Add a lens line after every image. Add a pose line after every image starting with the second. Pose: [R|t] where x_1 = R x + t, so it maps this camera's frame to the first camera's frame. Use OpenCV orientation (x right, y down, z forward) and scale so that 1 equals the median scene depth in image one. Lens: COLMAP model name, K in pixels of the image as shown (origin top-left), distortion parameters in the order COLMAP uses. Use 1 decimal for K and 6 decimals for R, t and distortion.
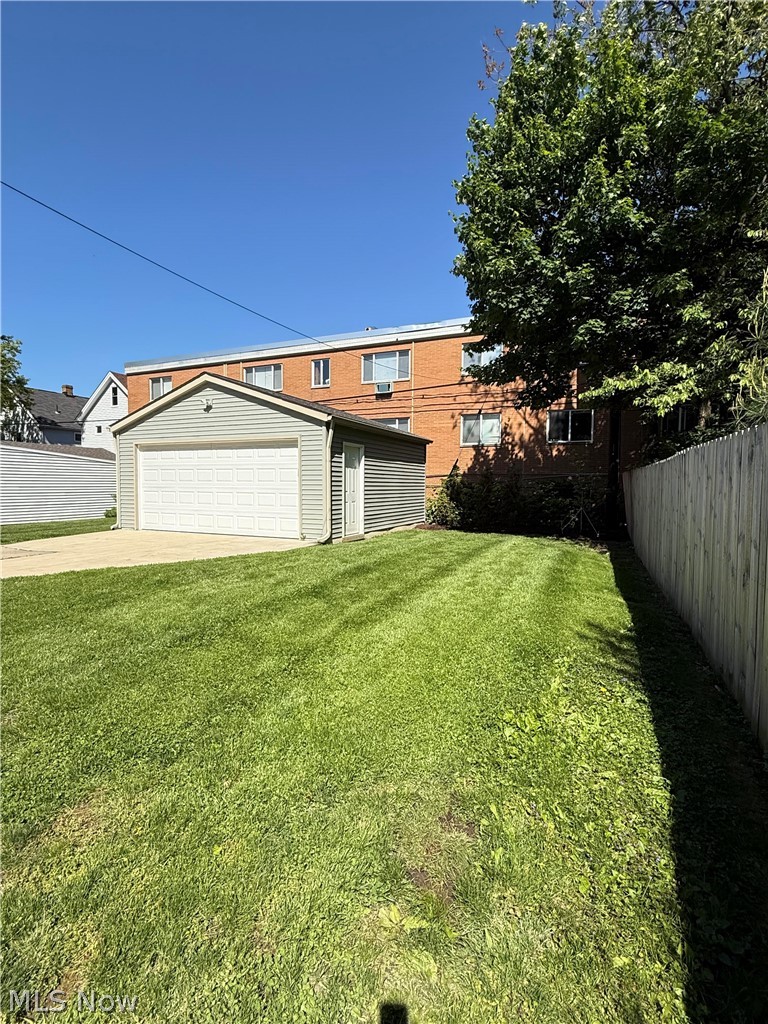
lens RADIAL K [[501.0, 0, 381.0], [0, 501.0, 507.0], [0, 0, 1]] dist [0.001573, -0.000995]
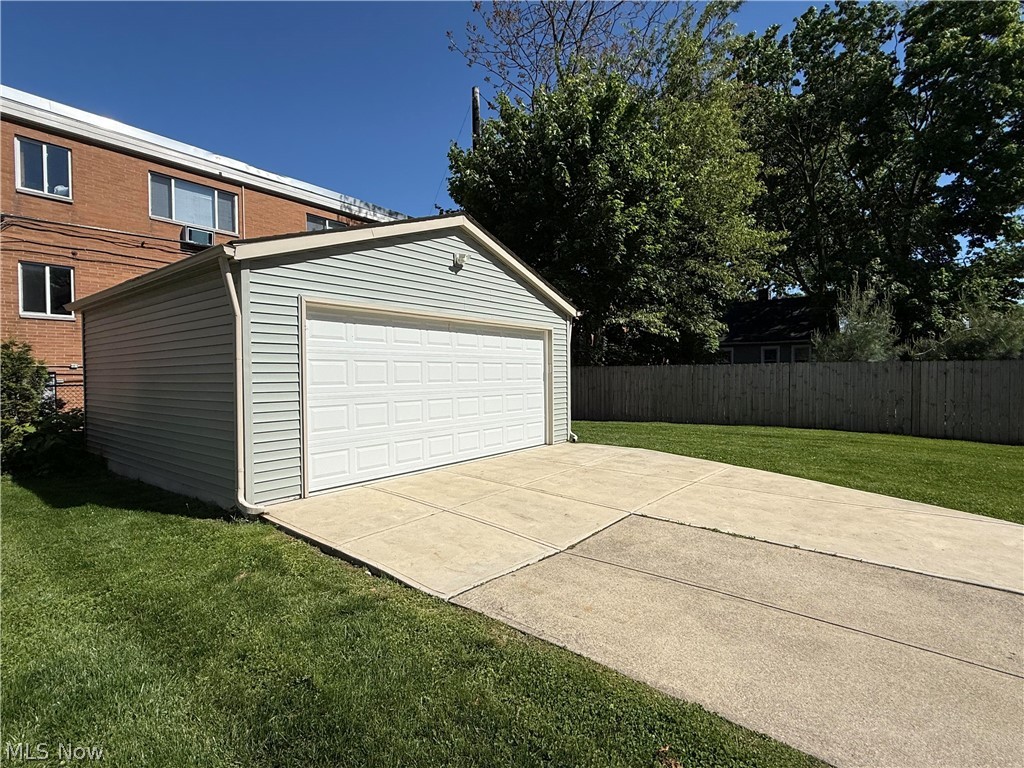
lens RADIAL K [[501.0, 0, 512.0], [0, 501.0, 384.0], [0, 0, 1]] dist [0.001573, -0.000995]
pose [[0.232782, -0.025484, 0.972195, -0.554983], [0.053496, 0.998479, 0.013364, -0.030720], [-0.971056, 0.048898, 0.233792, 0.458862]]
